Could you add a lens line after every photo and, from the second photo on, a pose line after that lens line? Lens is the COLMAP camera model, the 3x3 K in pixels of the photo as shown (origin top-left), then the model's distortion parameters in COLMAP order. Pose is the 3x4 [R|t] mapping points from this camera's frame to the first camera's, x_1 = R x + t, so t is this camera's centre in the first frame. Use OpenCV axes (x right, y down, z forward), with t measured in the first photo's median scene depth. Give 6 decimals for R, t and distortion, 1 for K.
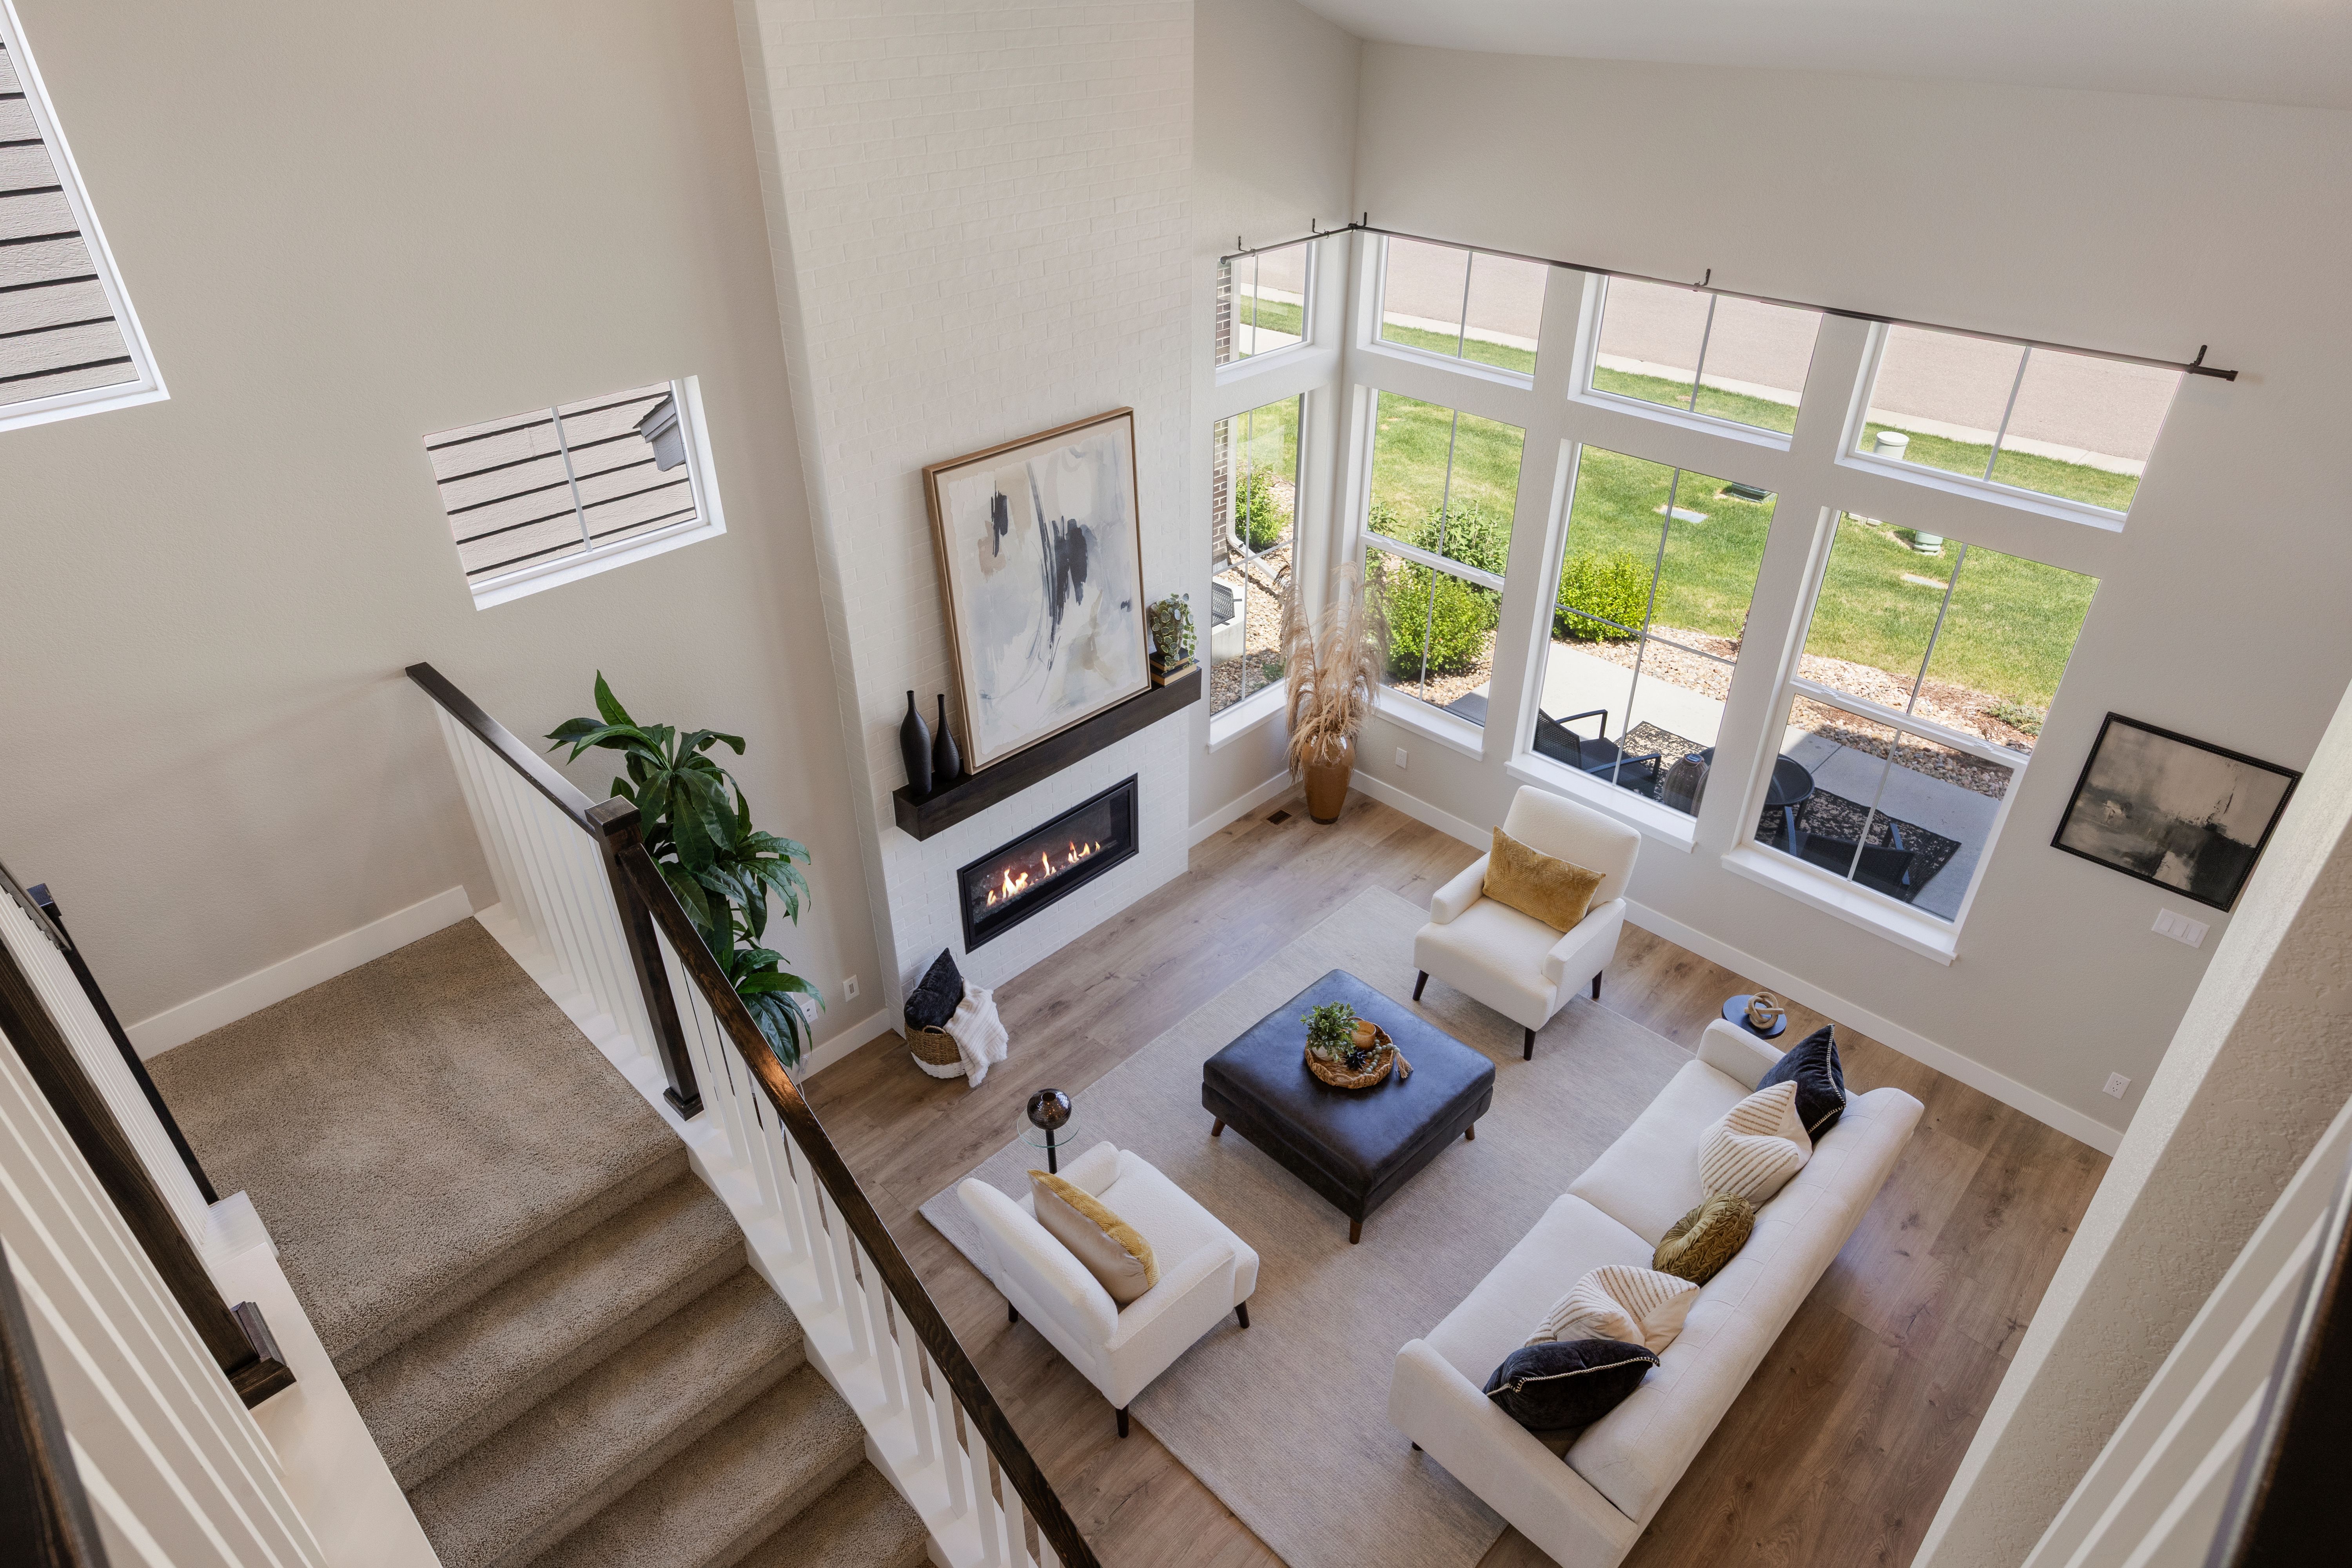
lens RADIAL K [[1358.4, 0, 1176.1], [0, 1358.4, 779.0], [0, 0, 1]] dist [-0.006683, 0.000886]
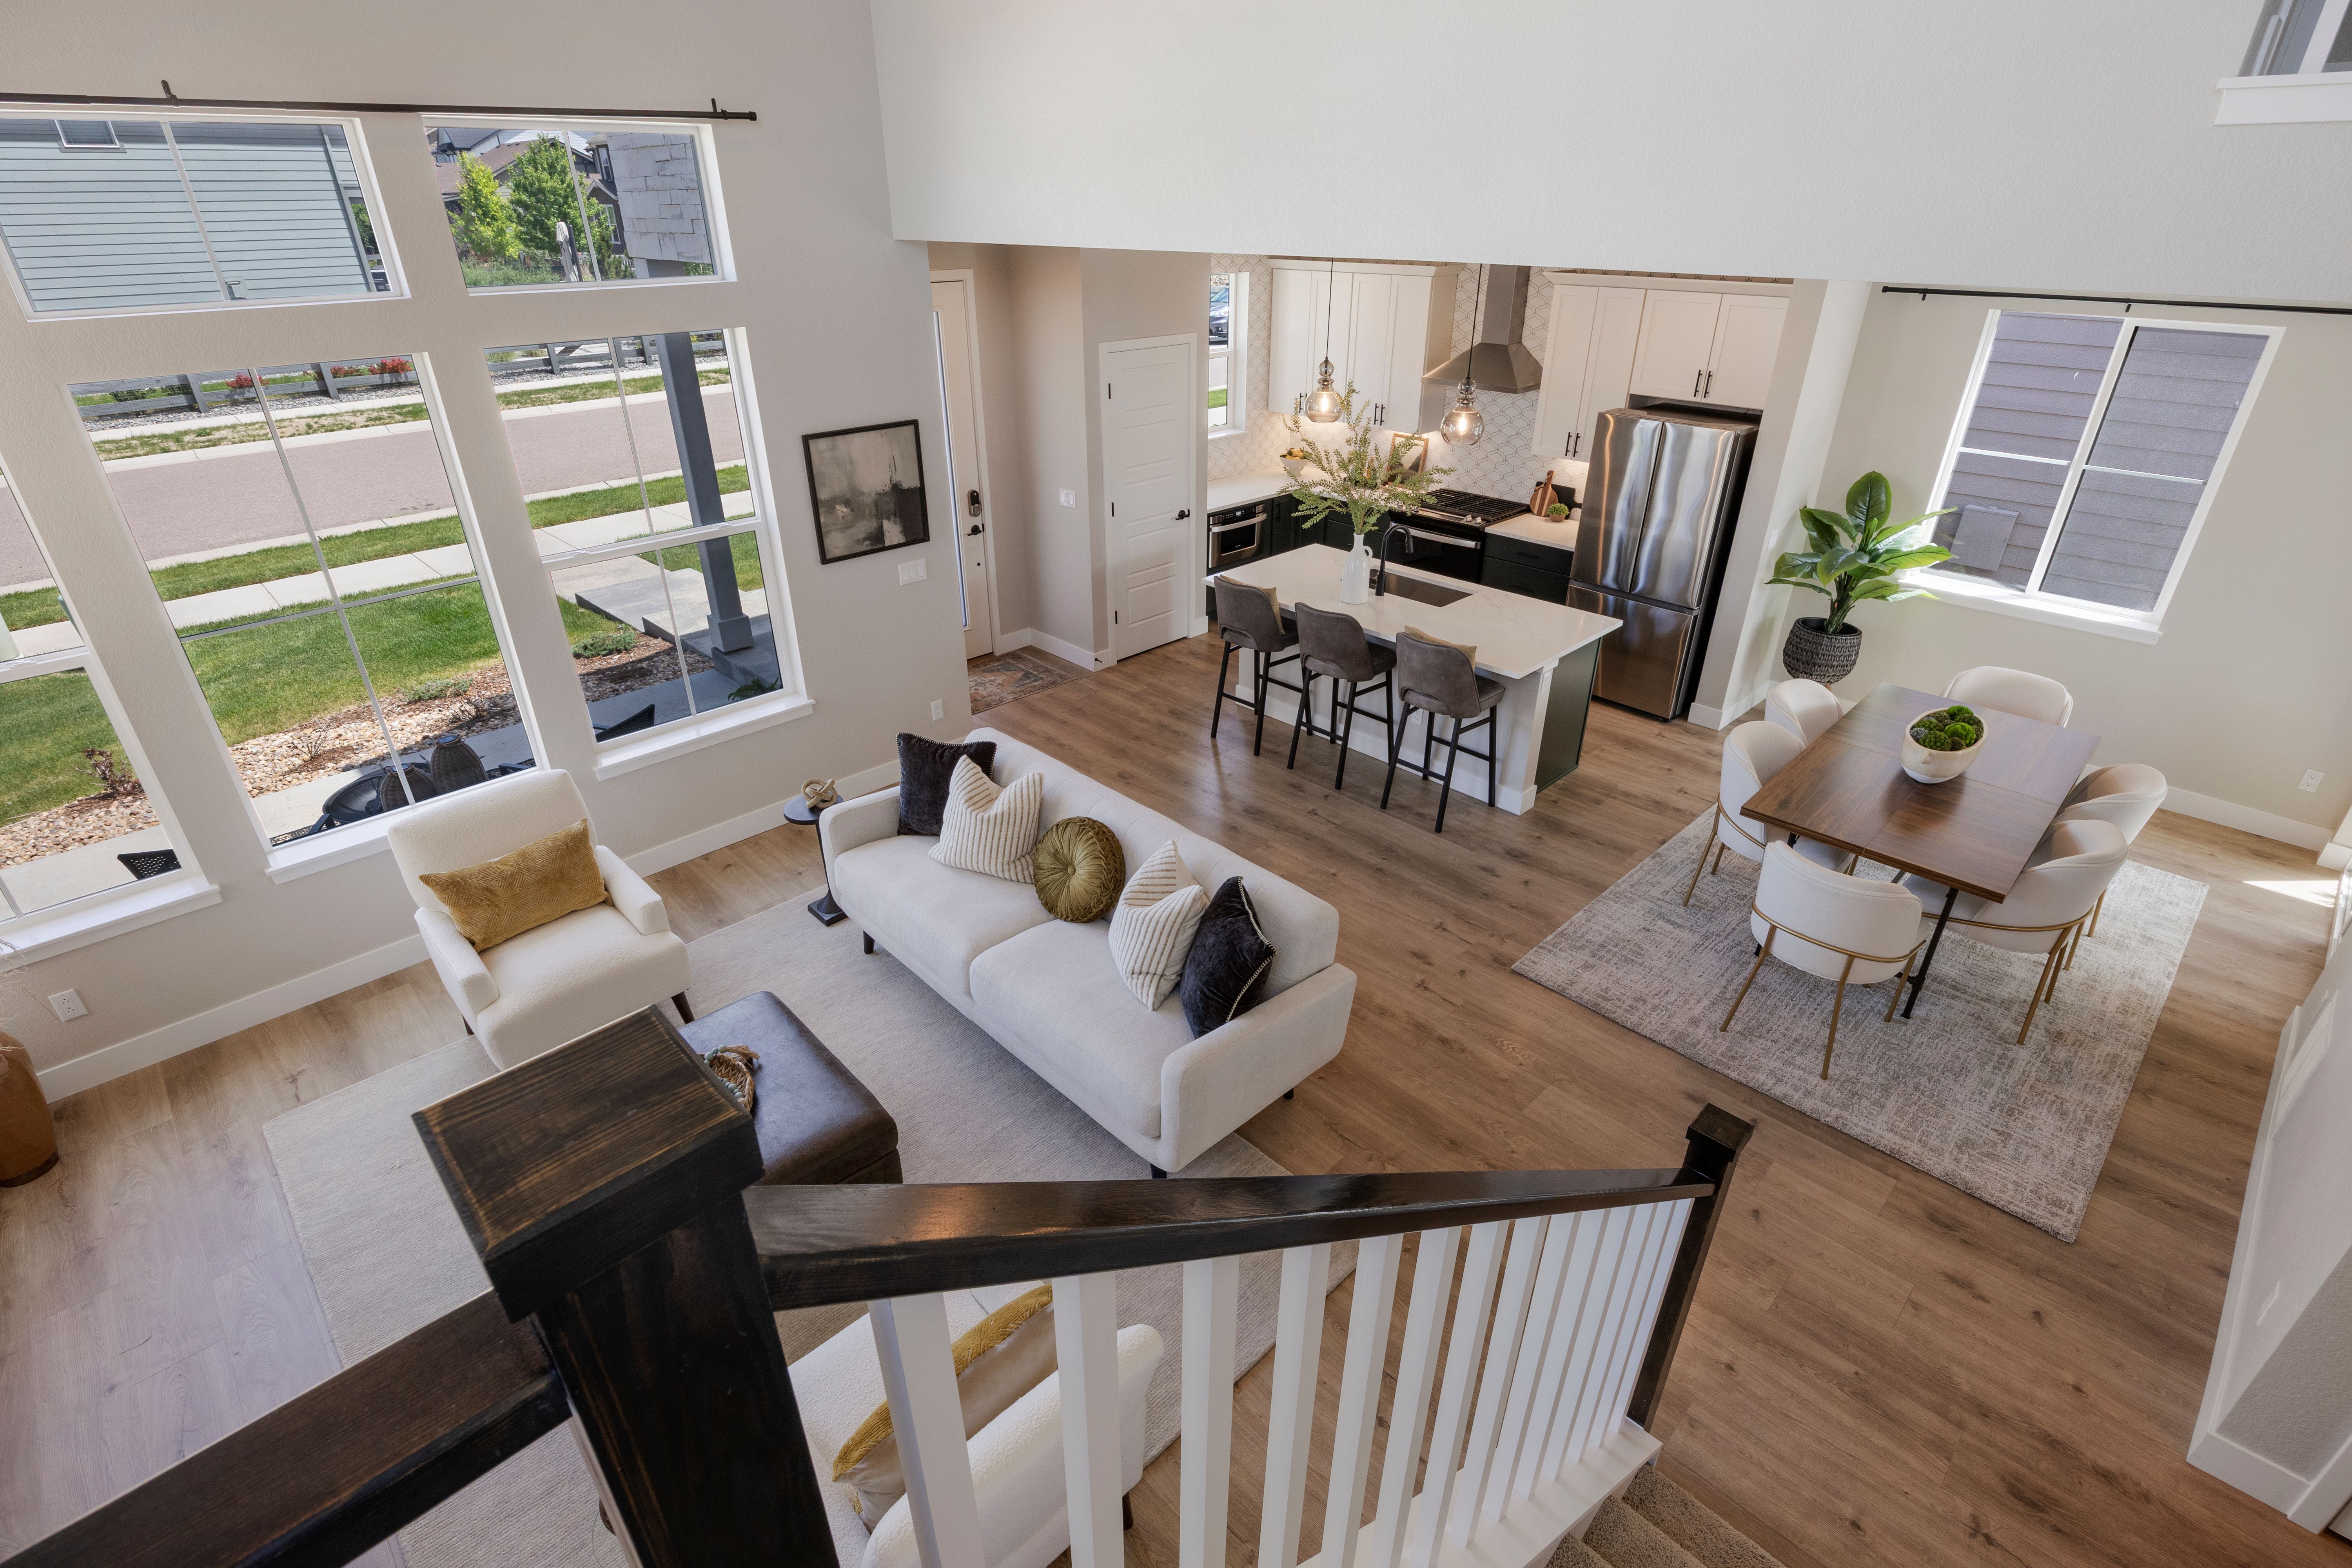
lens RADIAL K [[1107.9, 0, 1181.3], [0, 1107.9, 783.5], [0, 0, 1]] dist [-0.006793, -0.000485]
pose [[0.019727, -0.468984, 0.882987, -0.314414], [0.542216, 0.747023, 0.384655, -0.011789], [-0.840008, 0.471181, 0.269027, 0.545168]]
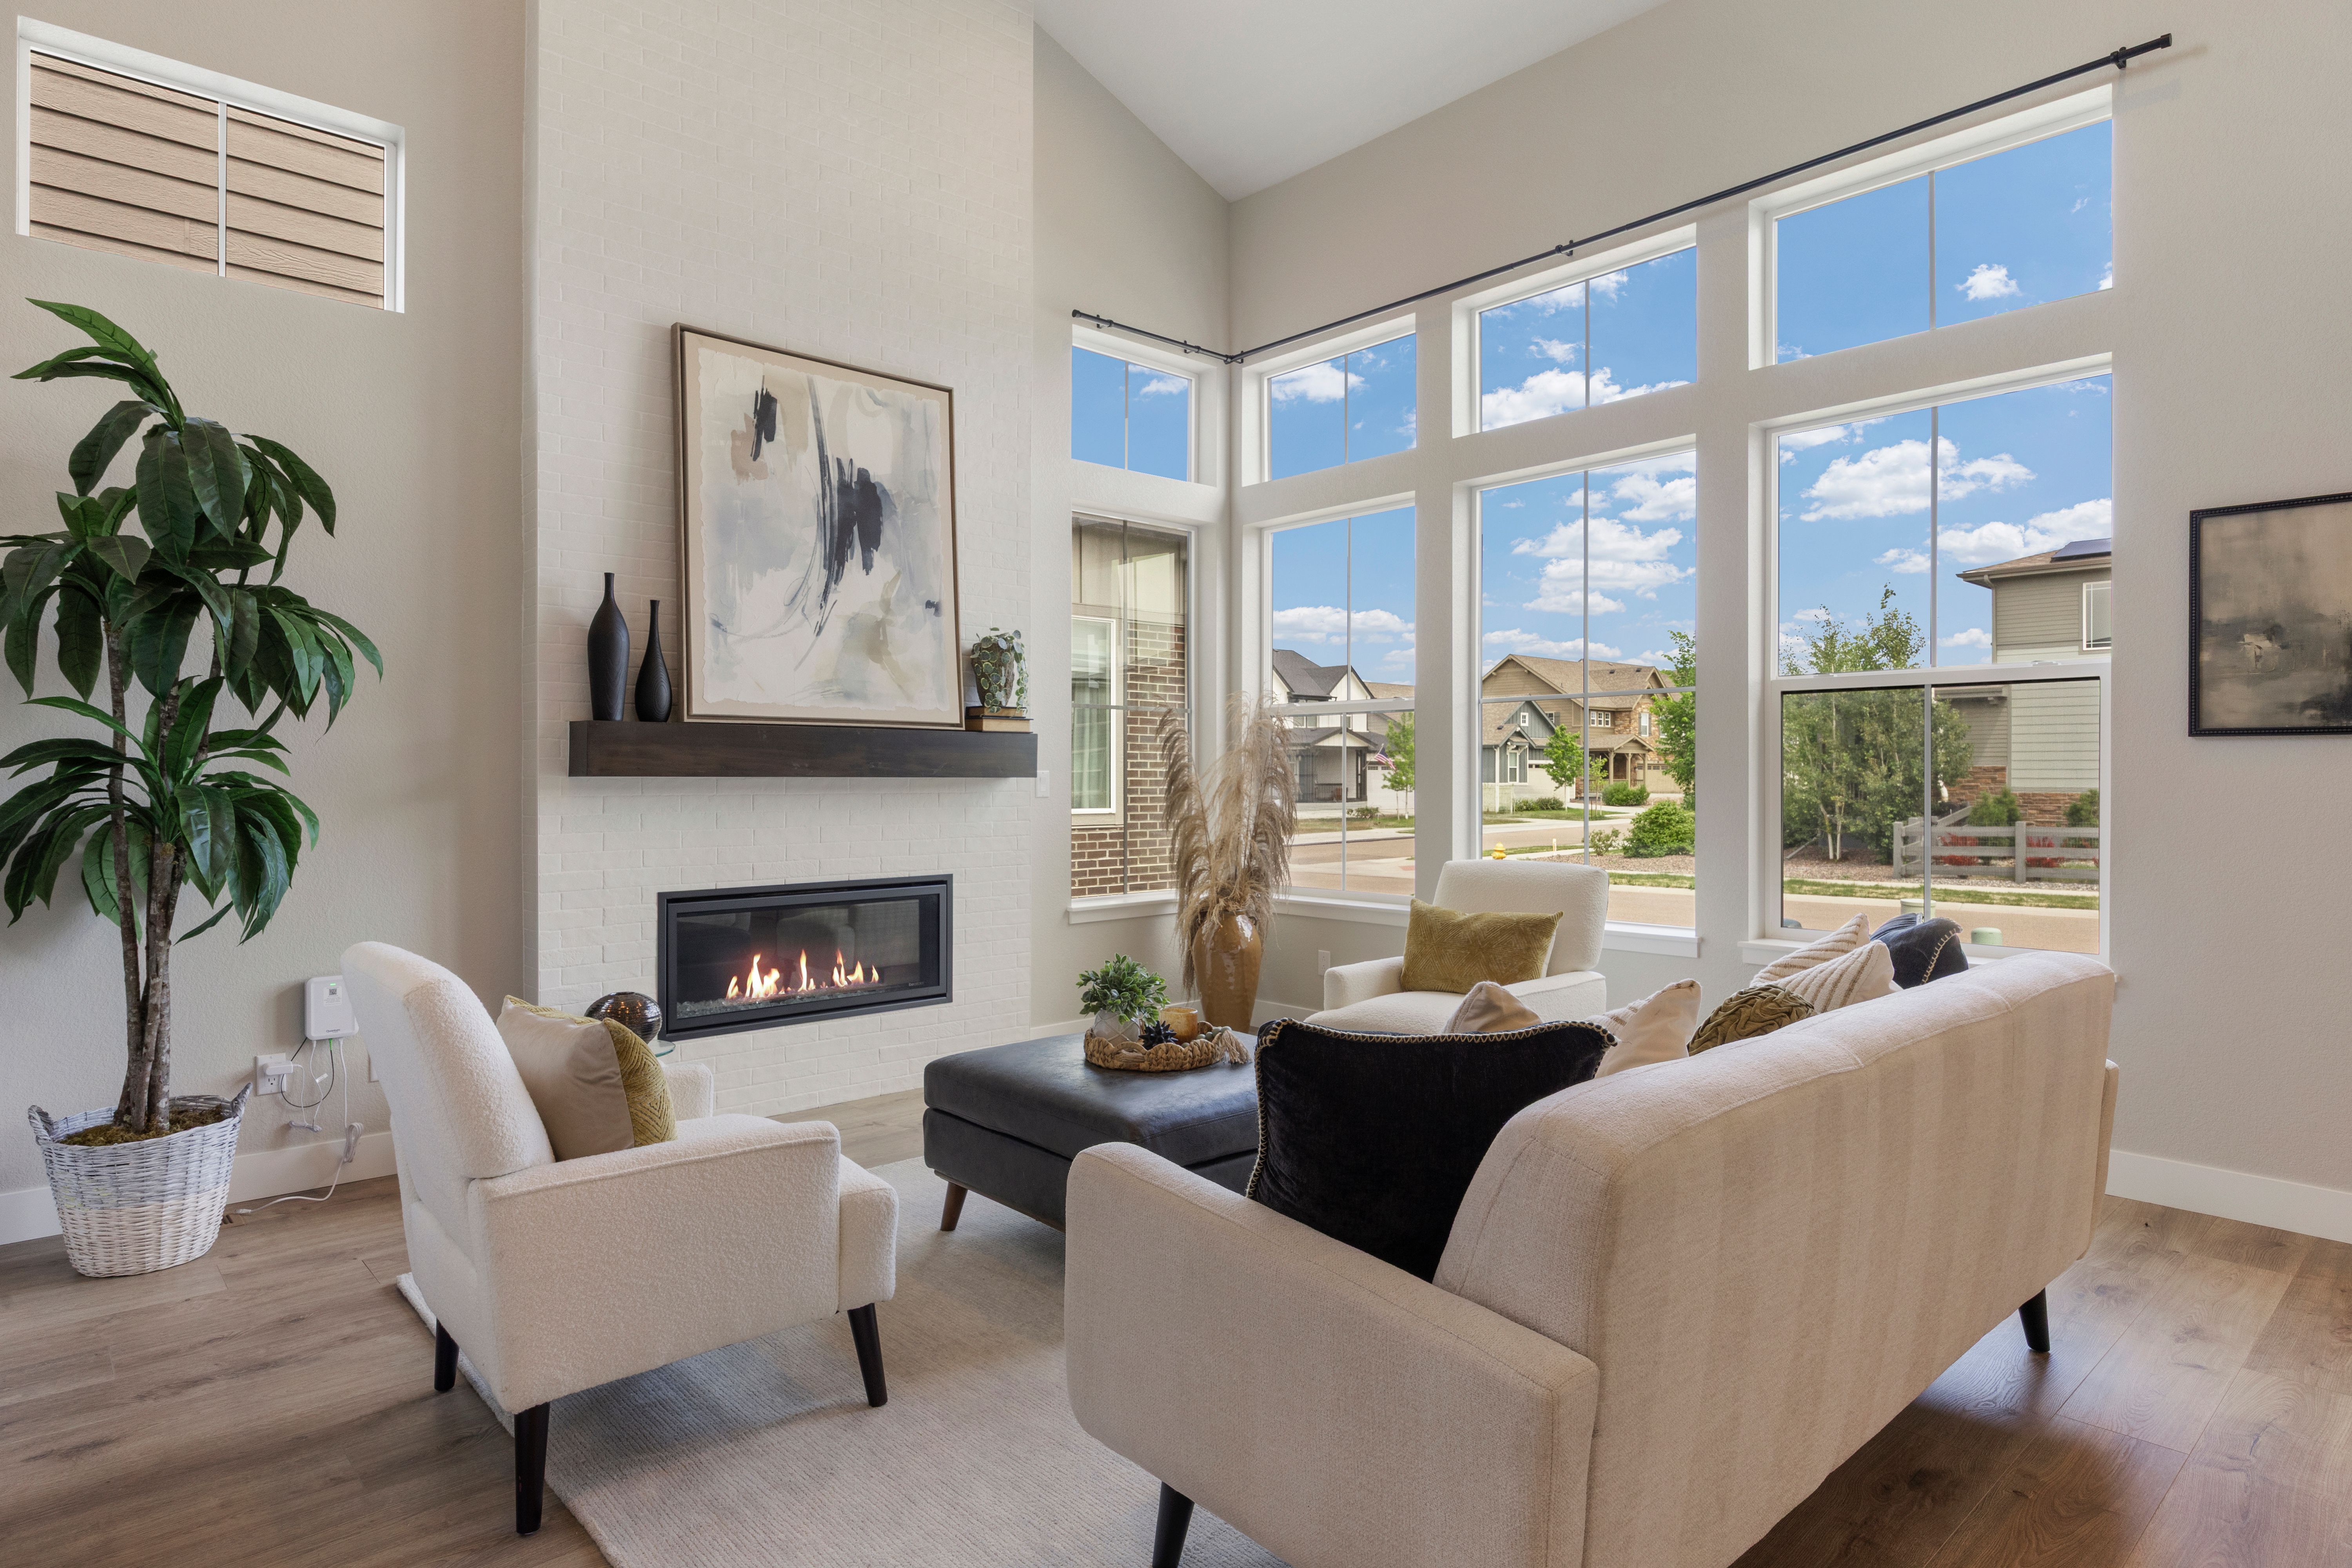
lens RADIAL K [[1315.4, 0, 1180.8], [0, 1315.4, 780.1], [0, 0, 1]] dist [-0.000886, 0.000004]
pose [[0.998646, 0.002528, -0.051959, 0.172525], [-0.030211, 0.841308, -0.539711, 0.431148], [0.042349, 0.540550, 0.840246, 0.429913]]
